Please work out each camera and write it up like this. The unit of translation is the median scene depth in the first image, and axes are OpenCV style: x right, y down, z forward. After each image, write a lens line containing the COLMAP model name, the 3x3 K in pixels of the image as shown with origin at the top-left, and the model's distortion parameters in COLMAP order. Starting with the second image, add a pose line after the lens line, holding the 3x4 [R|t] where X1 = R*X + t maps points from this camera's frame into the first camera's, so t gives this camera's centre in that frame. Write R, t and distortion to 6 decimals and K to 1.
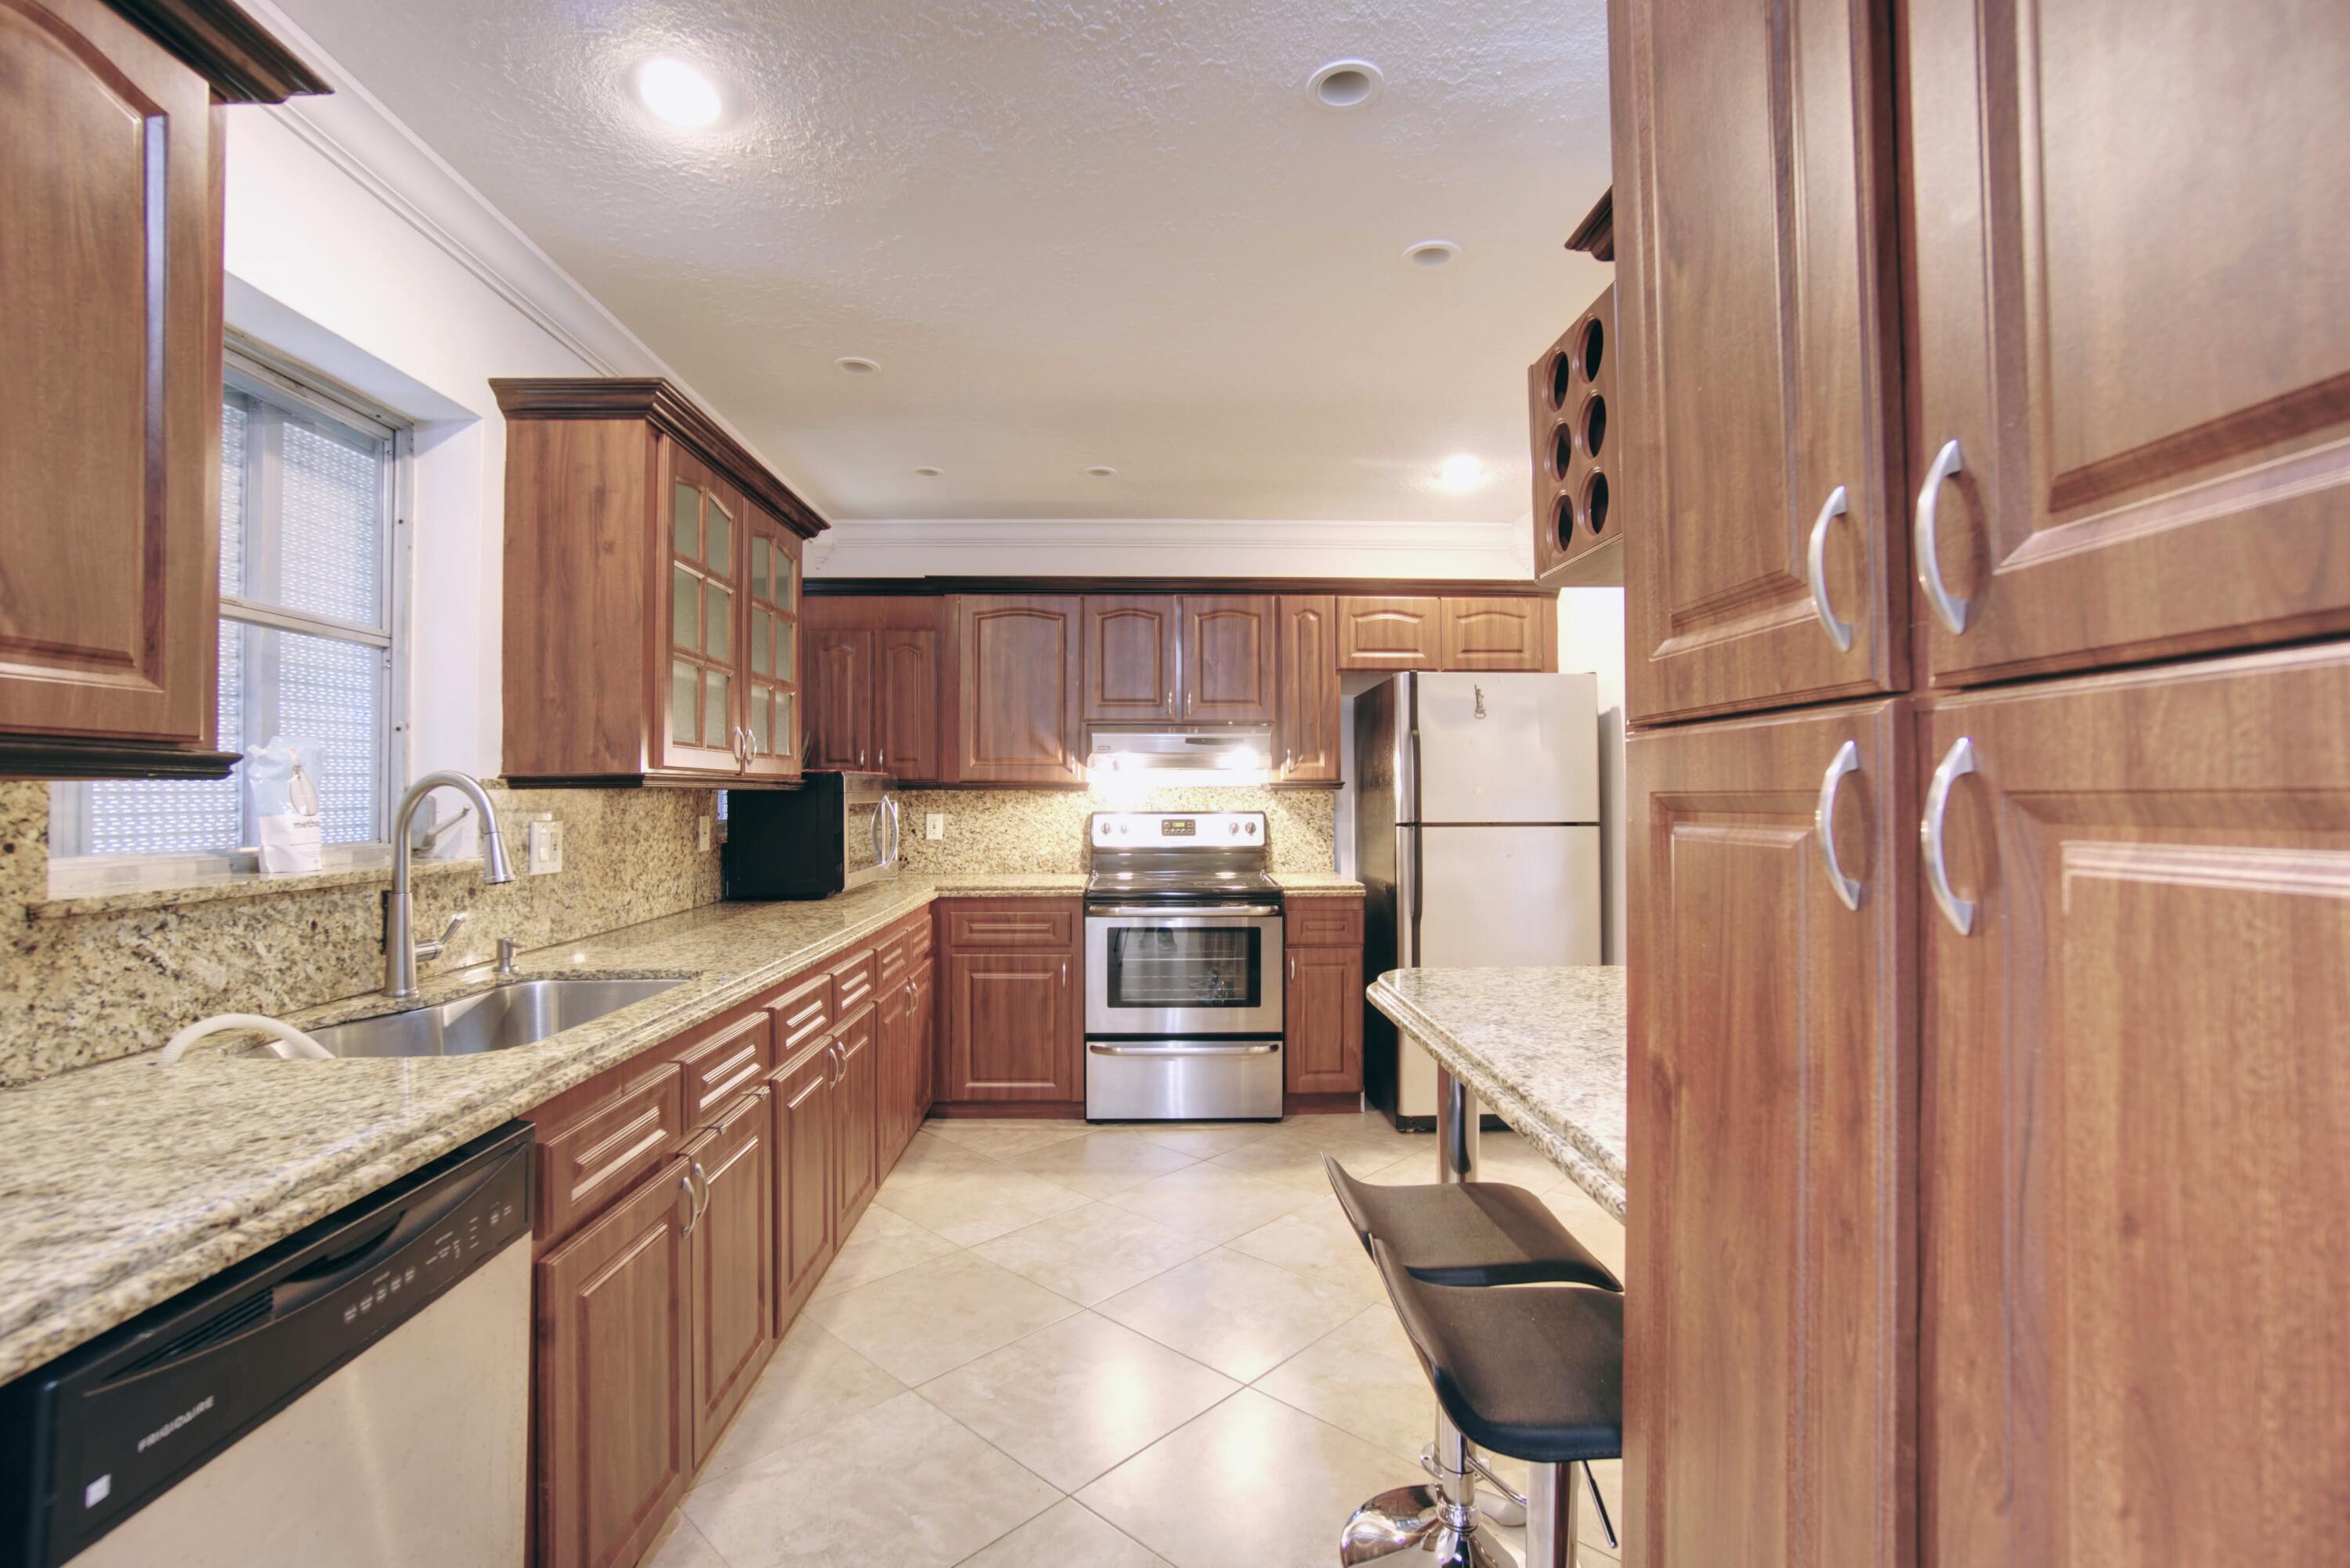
lens RADIAL K [[1067.5, 0, 1161.6], [0, 1067.5, 780.9], [0, 0, 1]] dist [-0.063736, 0.025714]
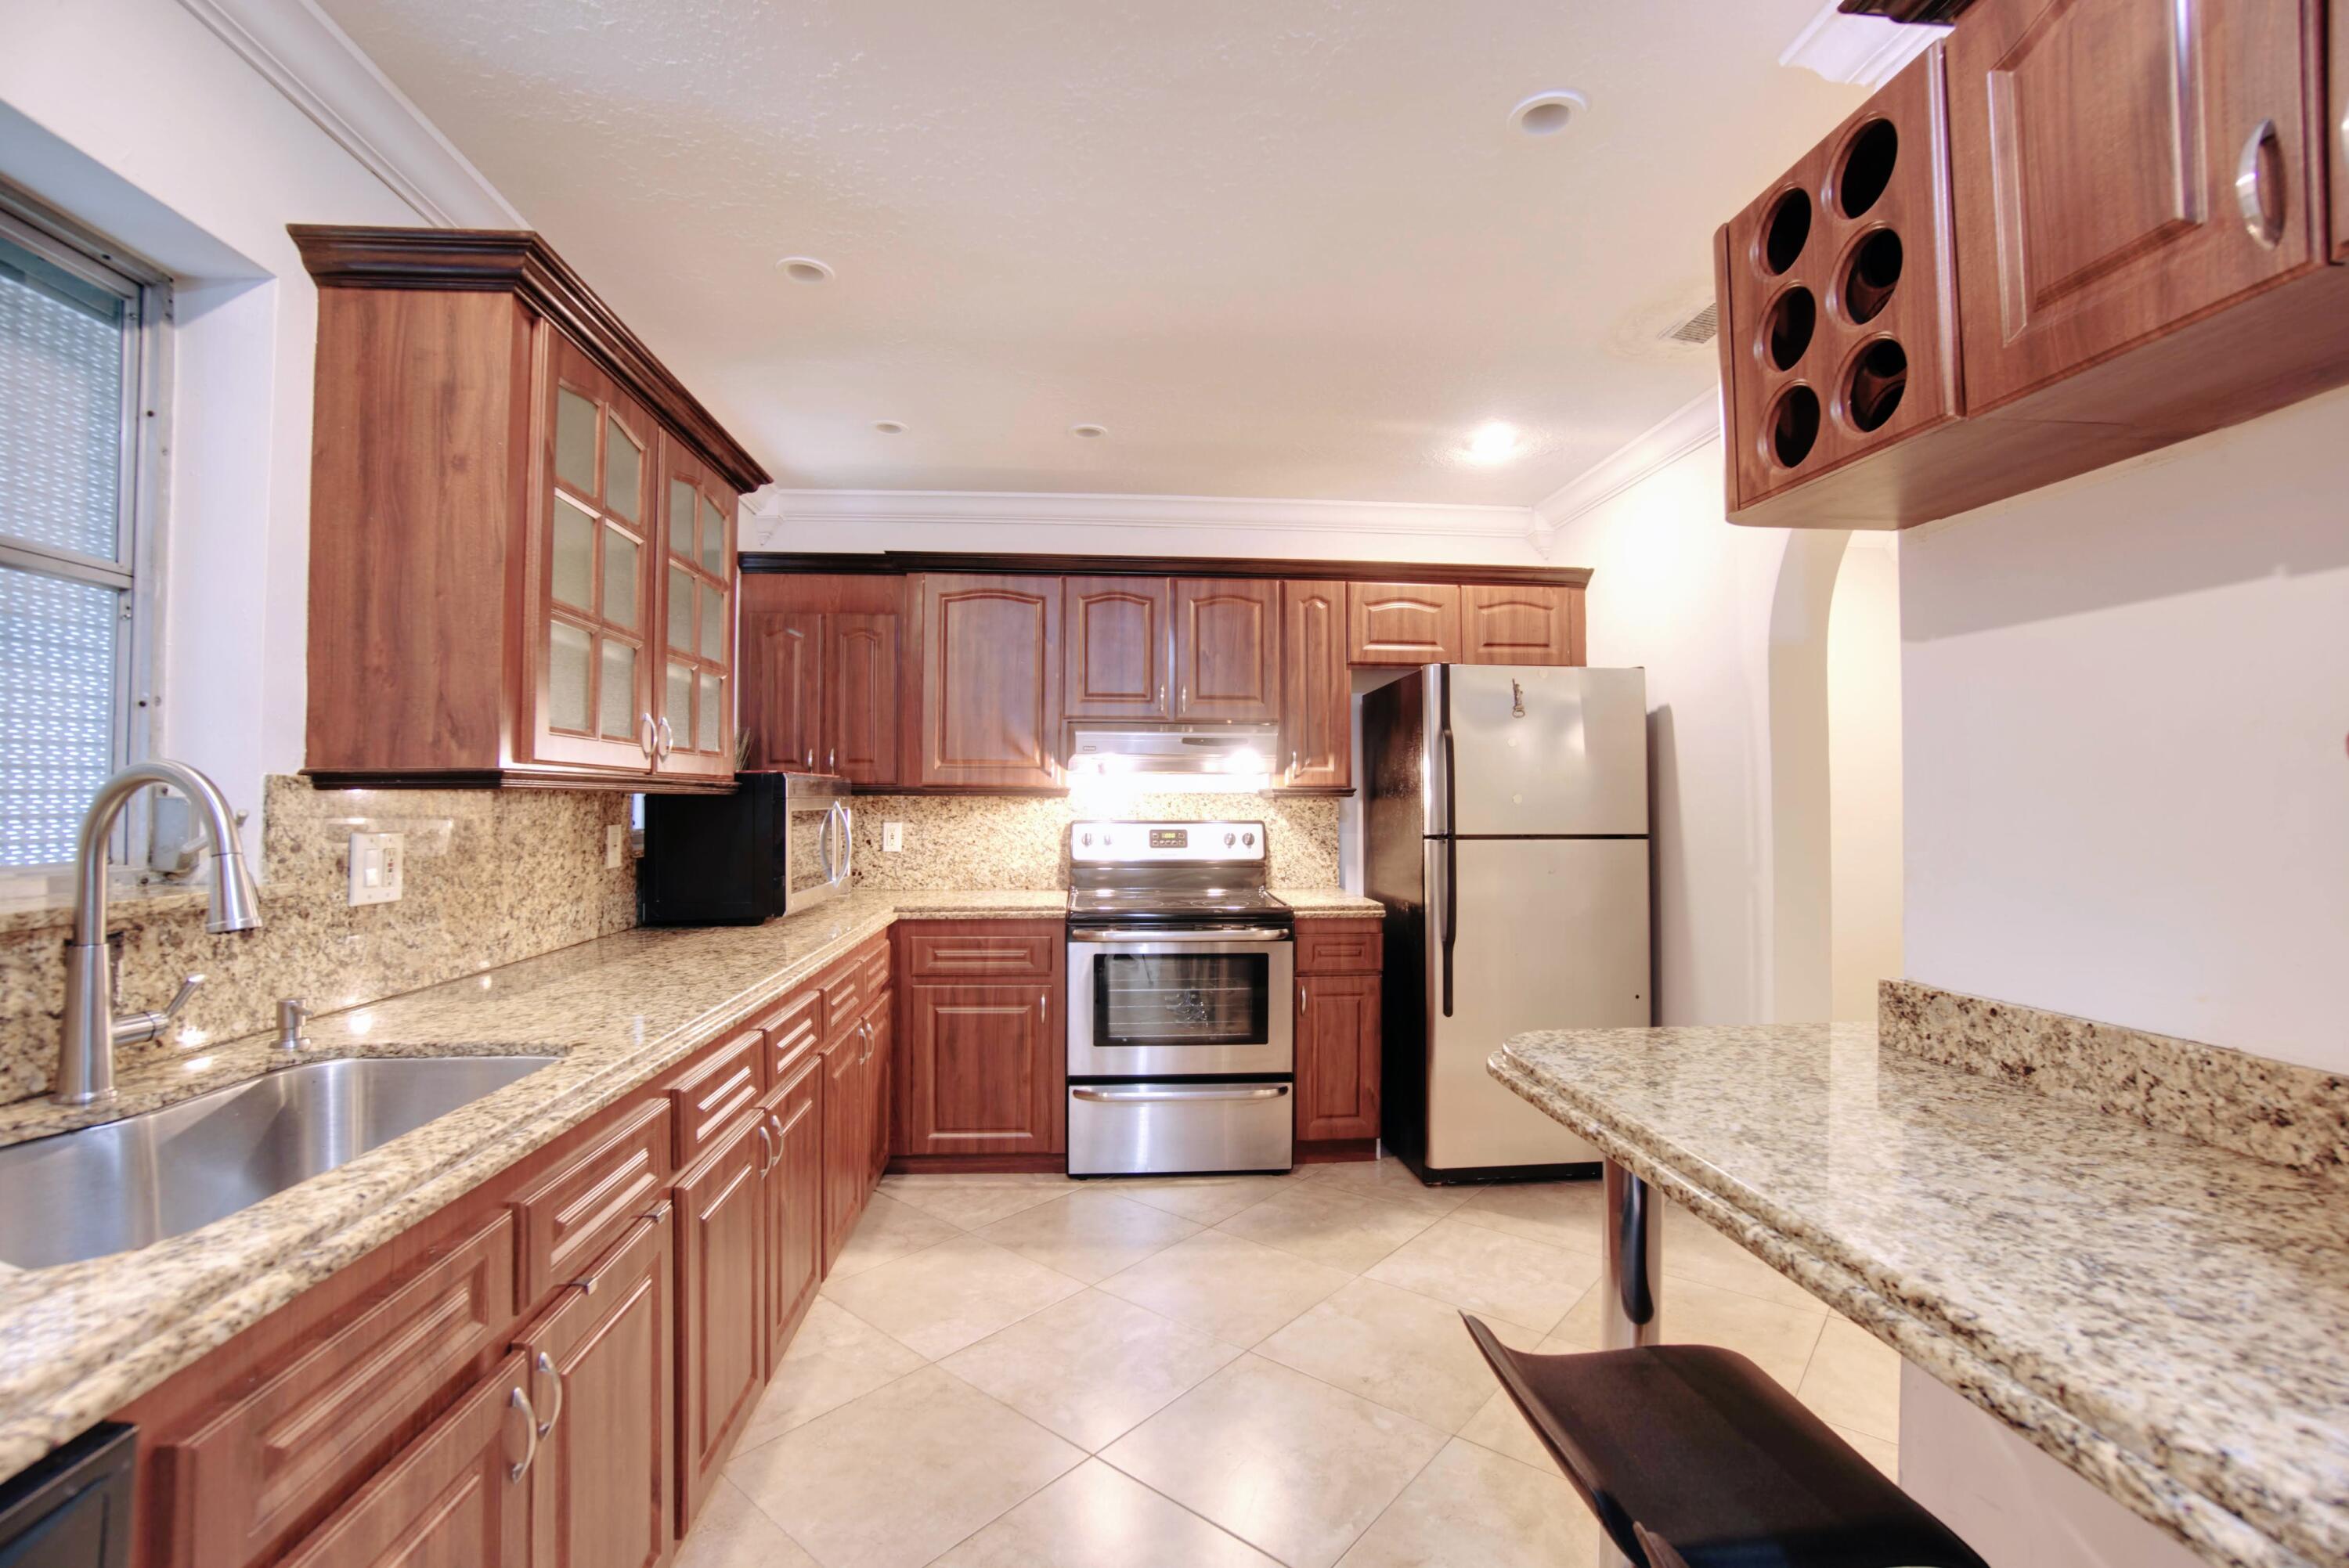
lens RADIAL K [[1030.5, 0, 1160.7], [0, 1030.5, 781.9], [0, 0, 1]] dist [-0.065188, 0.023407]
pose [[0.998737, 0.005277, 0.049971, -0.042454], [-0.004911, 0.999960, -0.007438, 0.003074], [-0.050008, 0.007184, 0.998723, 0.172217]]
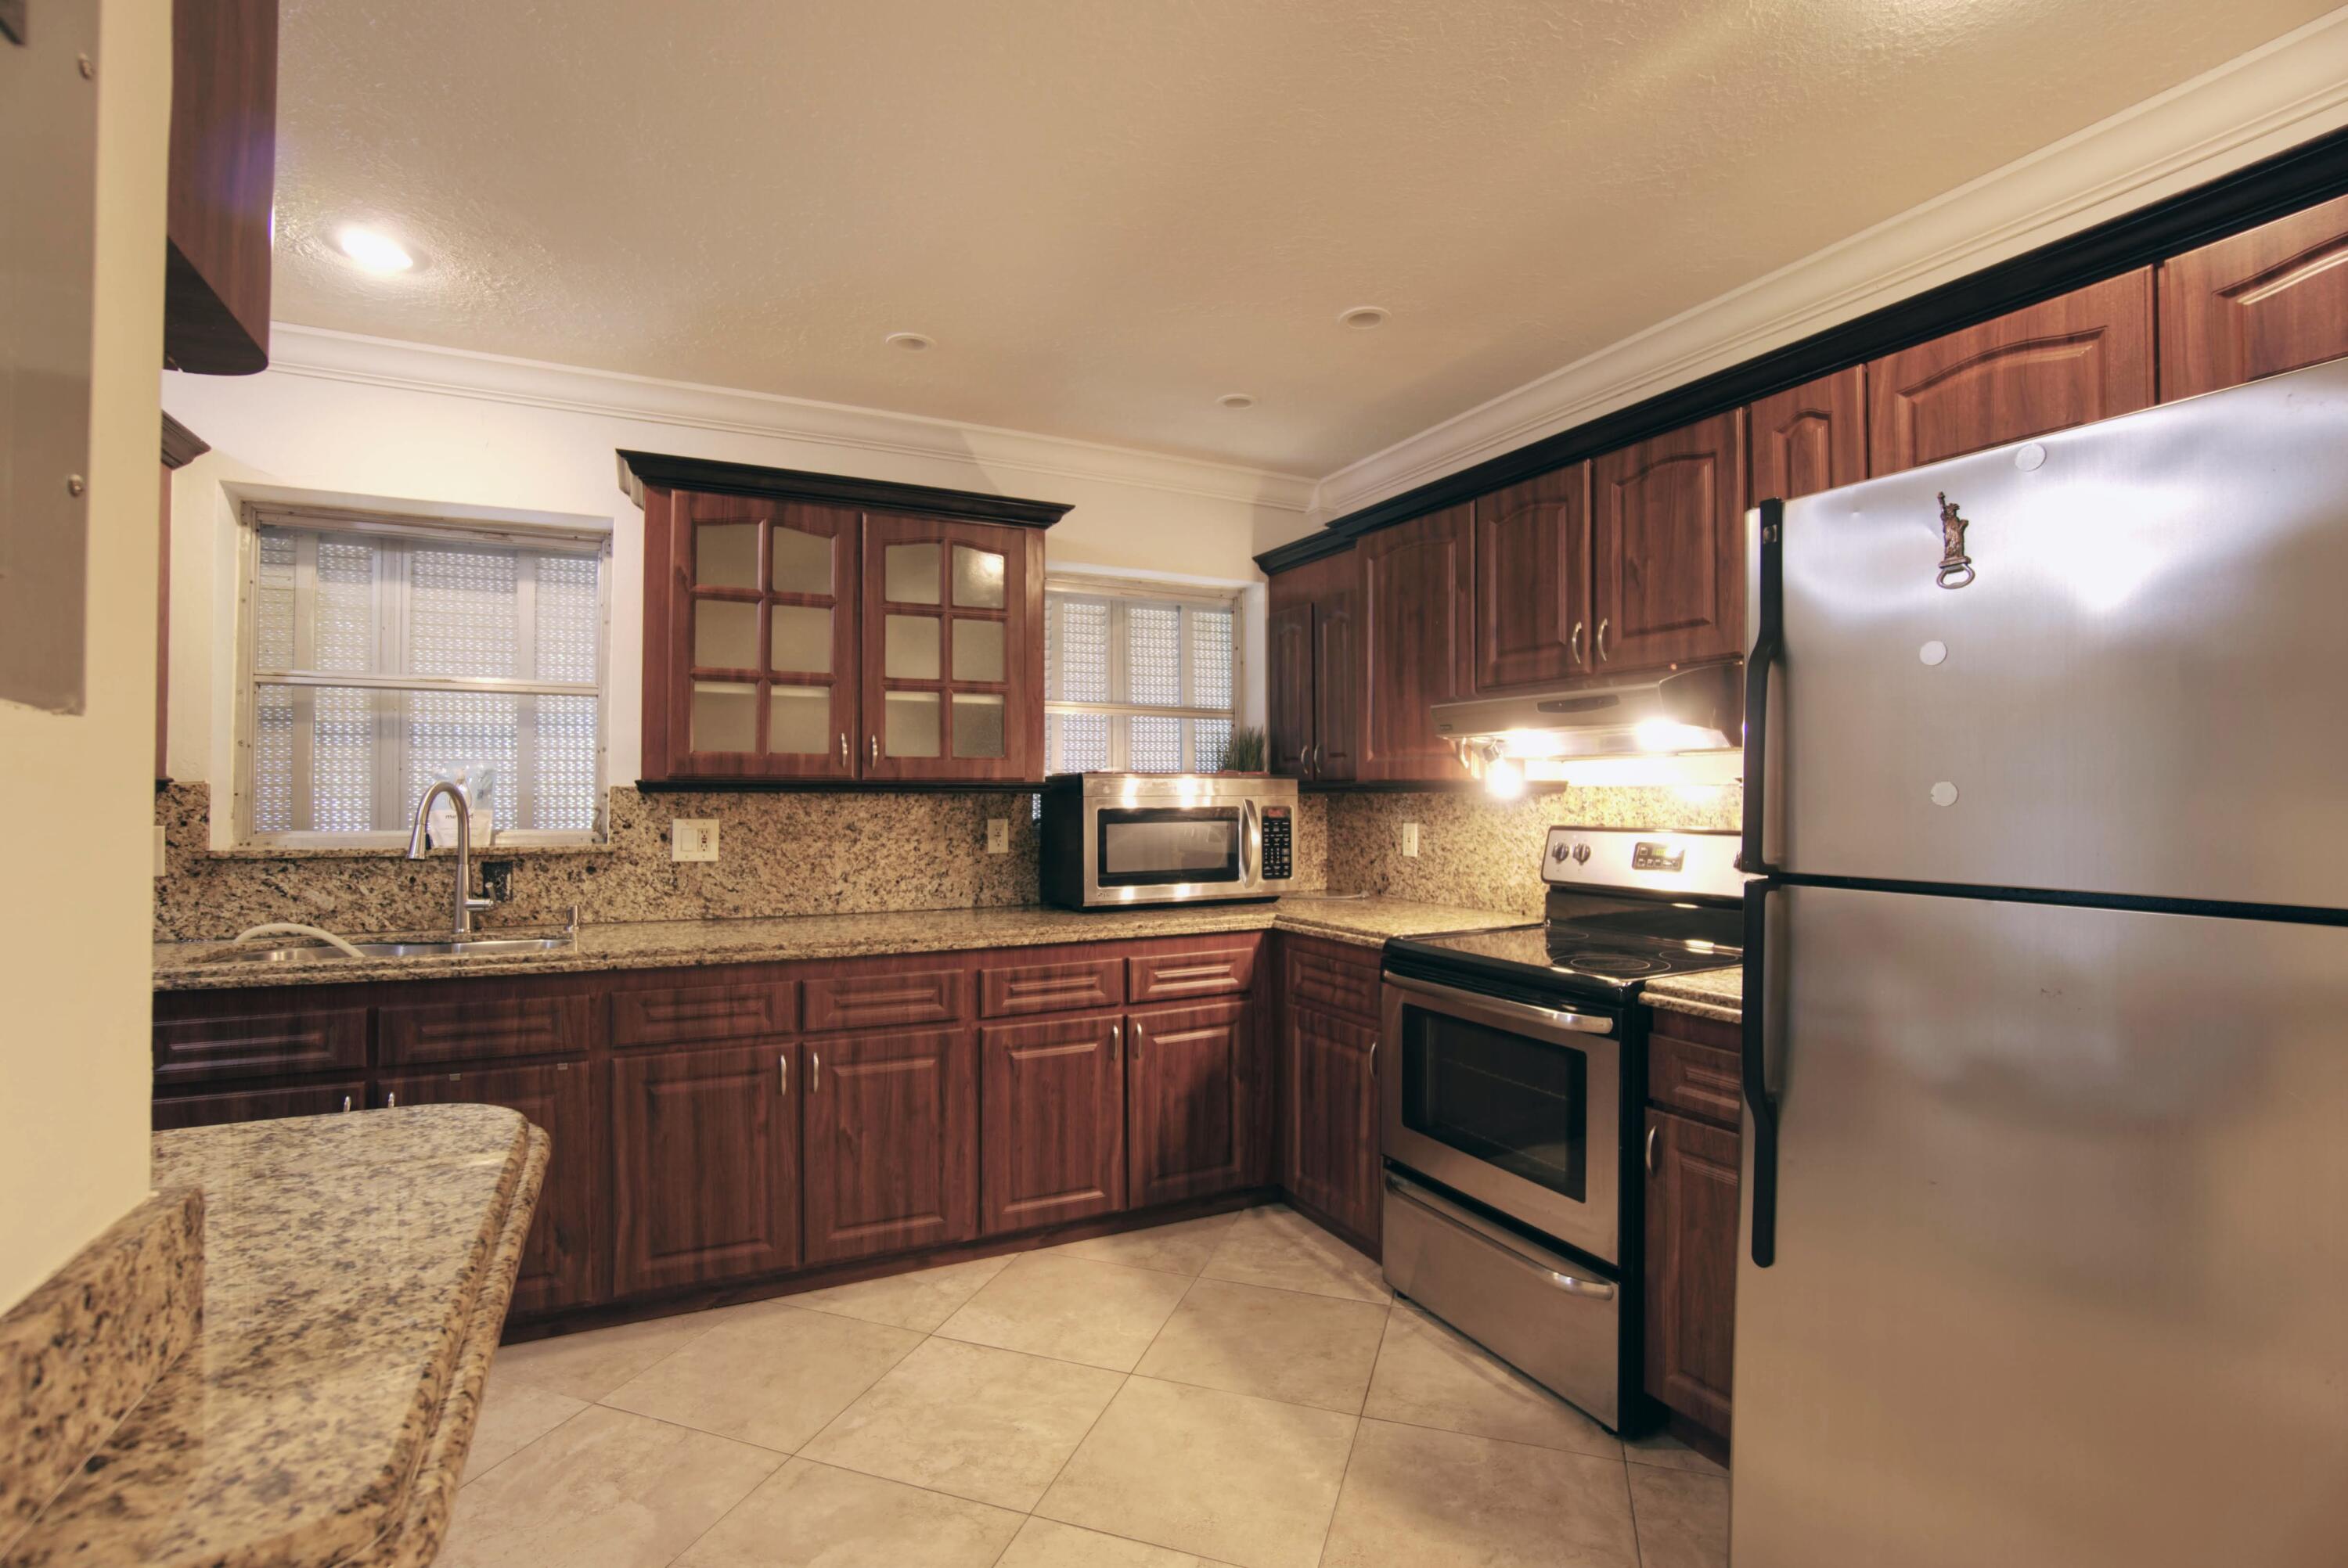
lens RADIAL K [[1066.5, 0, 1160.6], [0, 1066.5, 780.9], [0, 0, 1]] dist [-0.063736, 0.025714]
pose [[0.416584, -0.011570, -0.909023, 0.525944], [0.010255, 0.999915, -0.008027, 0.005671], [0.909039, -0.005978, 0.416668, 0.651175]]
